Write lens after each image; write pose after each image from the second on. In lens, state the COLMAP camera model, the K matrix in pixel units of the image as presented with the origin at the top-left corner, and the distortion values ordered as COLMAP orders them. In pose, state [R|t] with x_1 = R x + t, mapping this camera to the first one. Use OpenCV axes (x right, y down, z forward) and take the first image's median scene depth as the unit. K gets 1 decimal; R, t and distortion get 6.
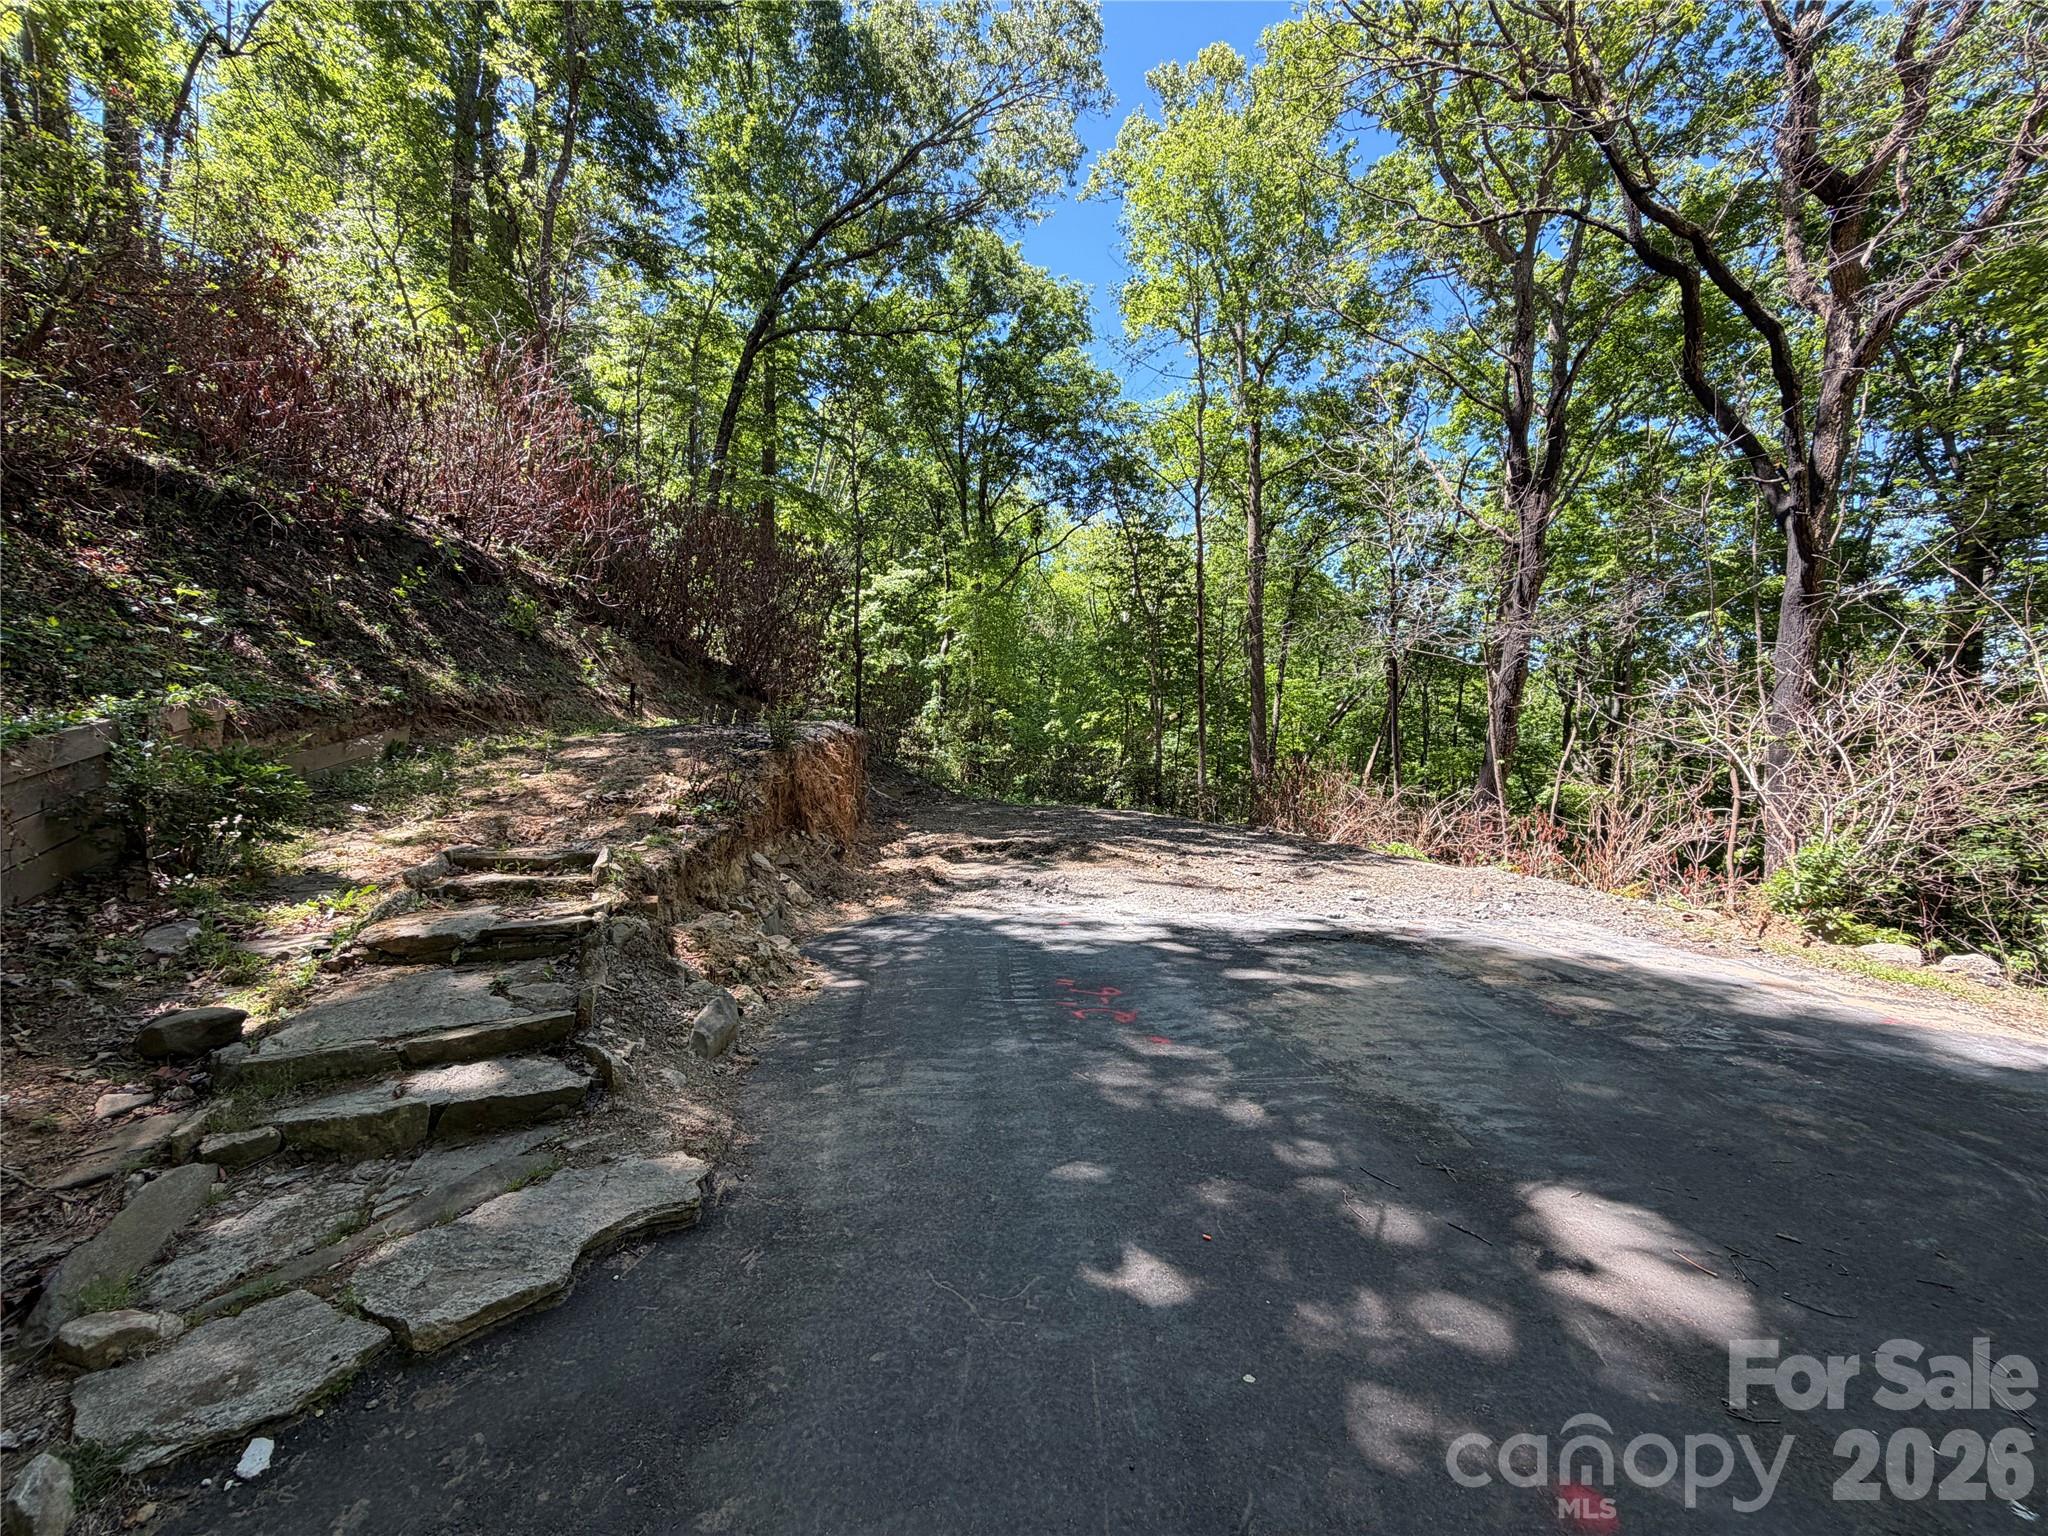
lens RADIAL K [[813.0, 0, 1018.0], [0, 813.0, 774.8], [0, 0, 1]] dist [0.001442, -0.000556]
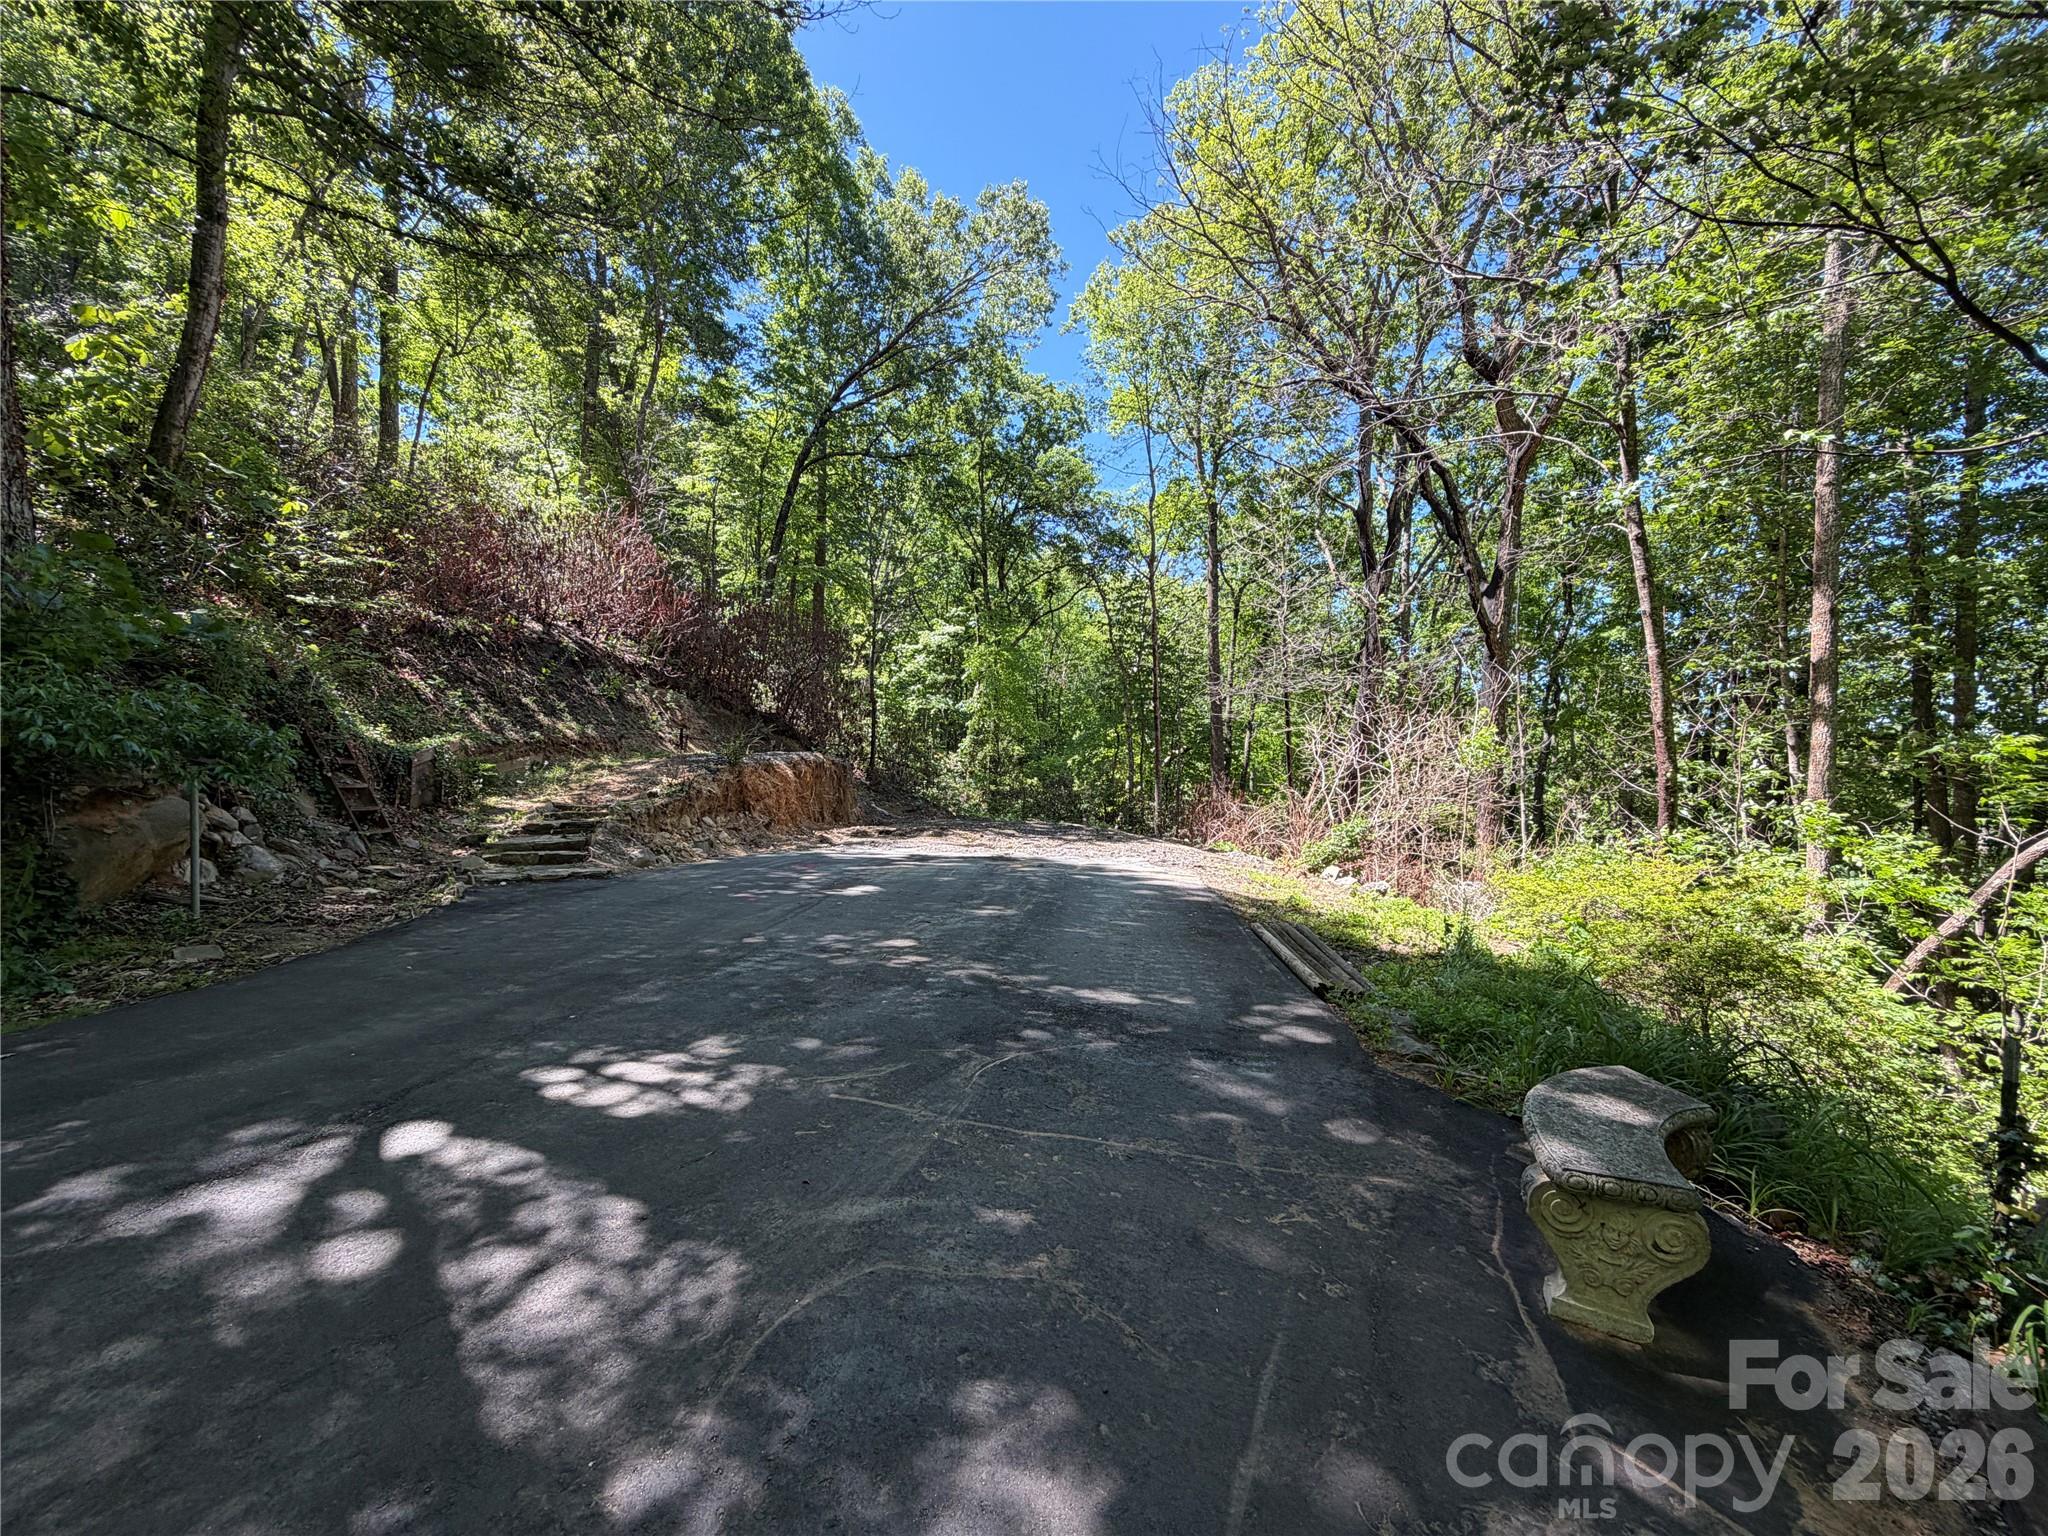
lens RADIAL K [[813.0, 0, 1015.6], [0, 813.0, 782.7], [0, 0, 1]] dist [0.001442, -0.000556]
pose [[0.992147, -0.002029, -0.125057, 0.149005], [-0.002619, 0.999312, -0.036988, 0.019917], [0.125046, 0.037025, 0.991460, -0.189570]]
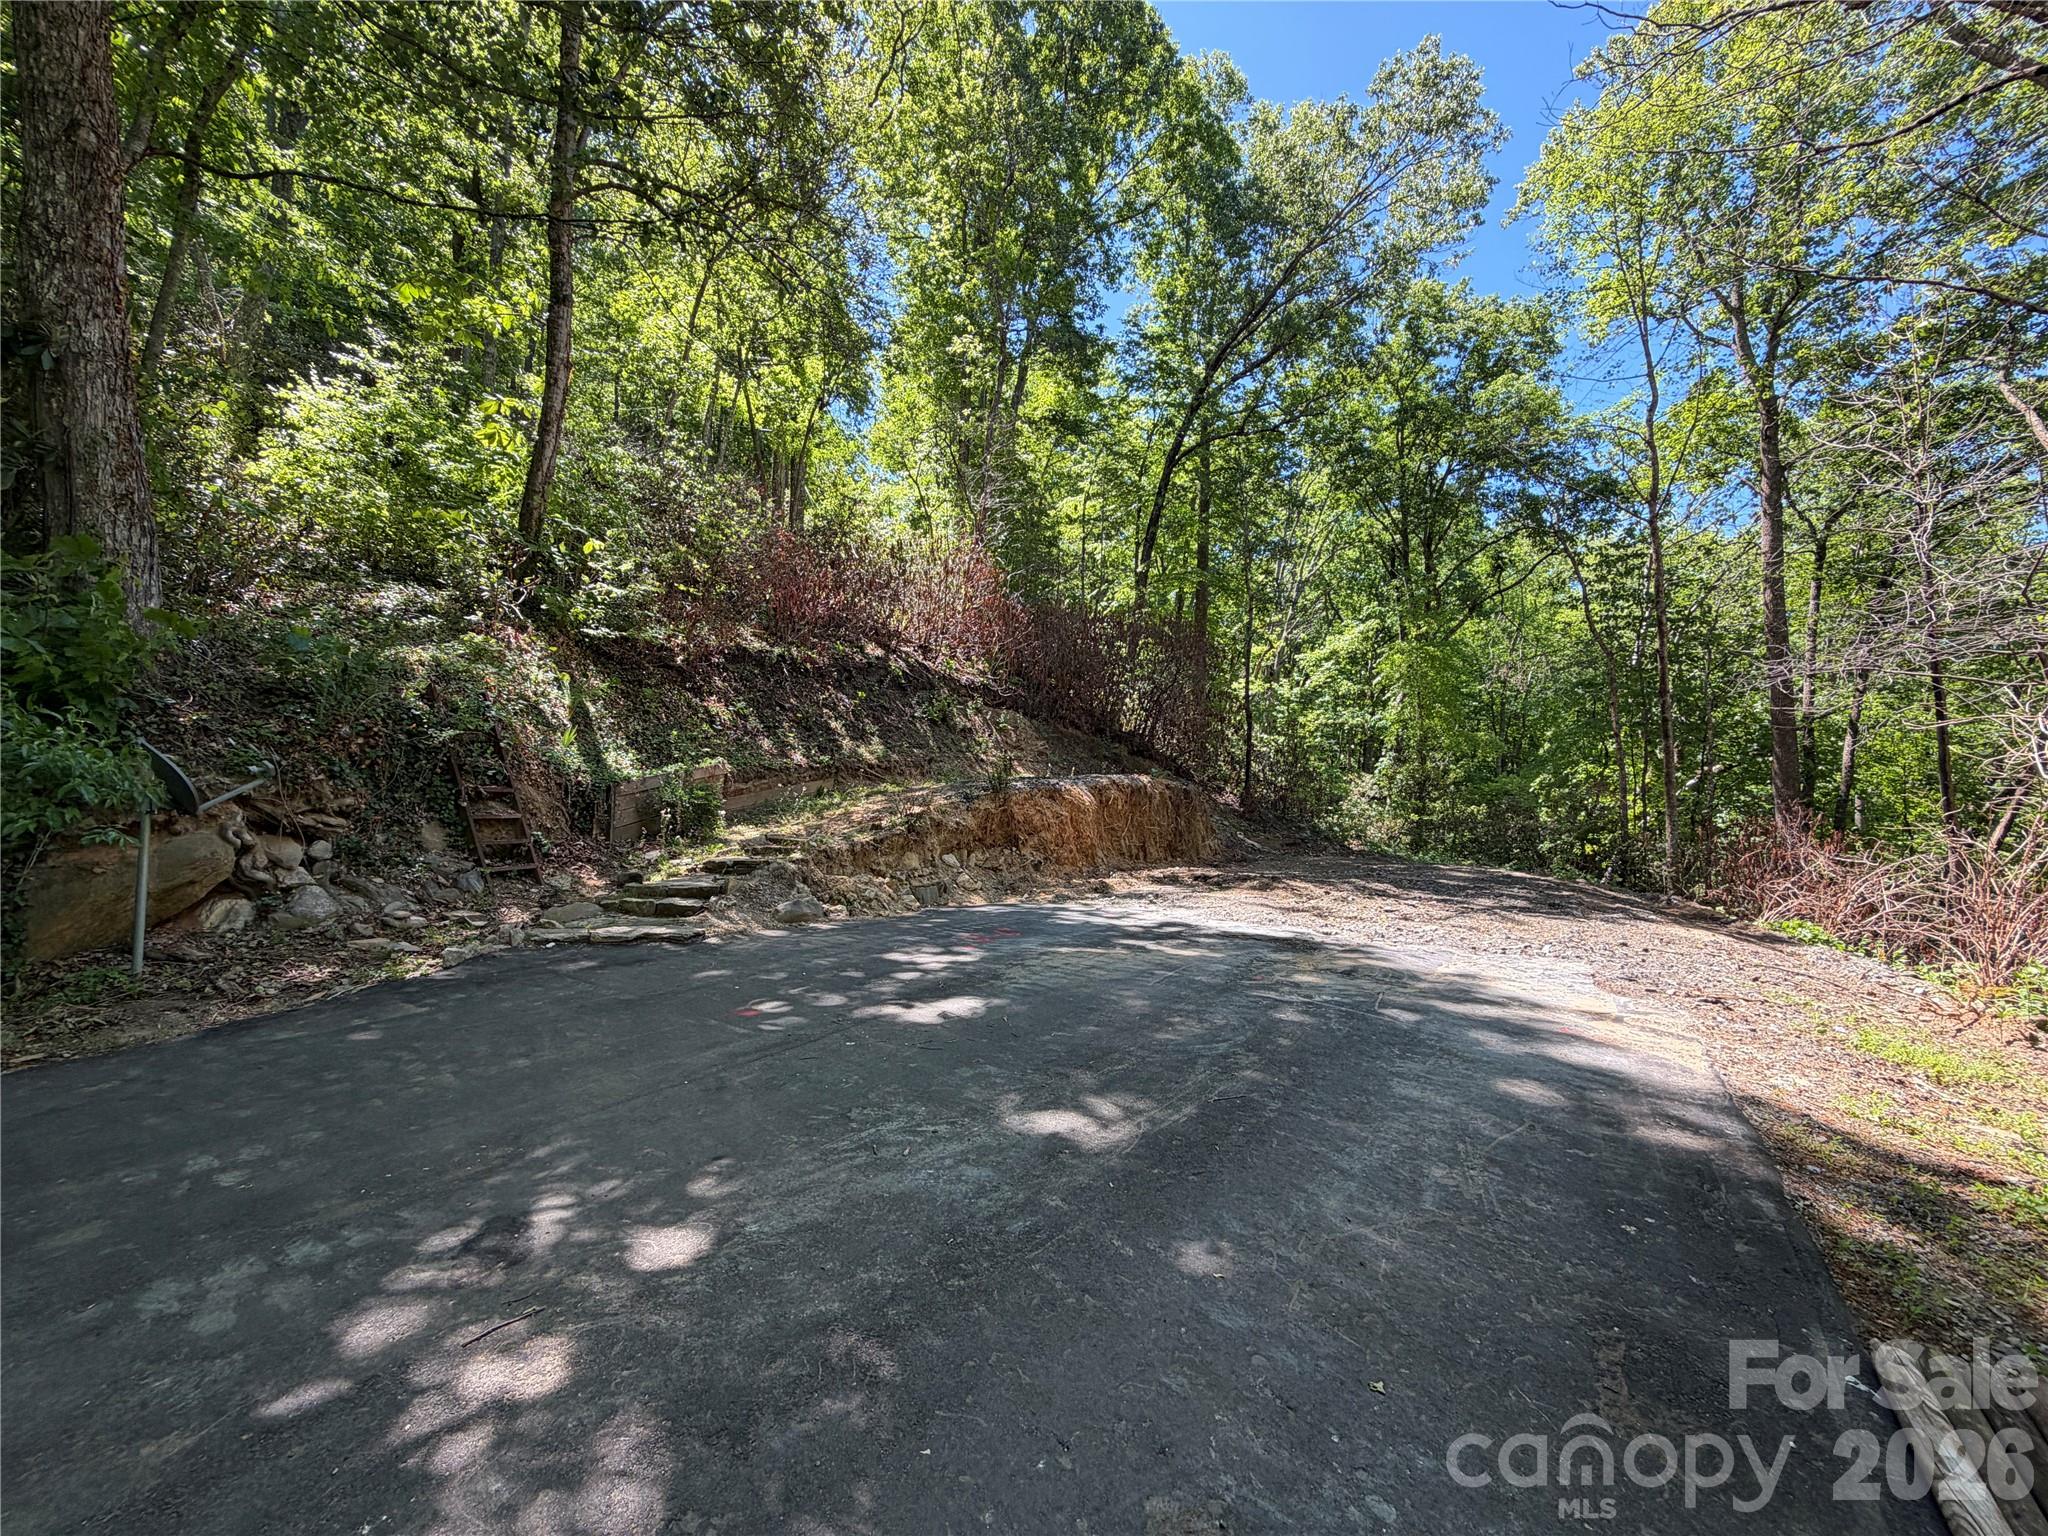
lens RADIAL K [[813.0, 0, 1018.5], [0, 813.0, 777.0], [0, 0, 1]] dist [0.001442, -0.000556]
pose [[0.799947, -0.013529, -0.599918, 0.171477], [-0.030513, 0.997535, -0.063183, 0.009976], [0.599294, 0.068848, 0.797563, -0.045023]]
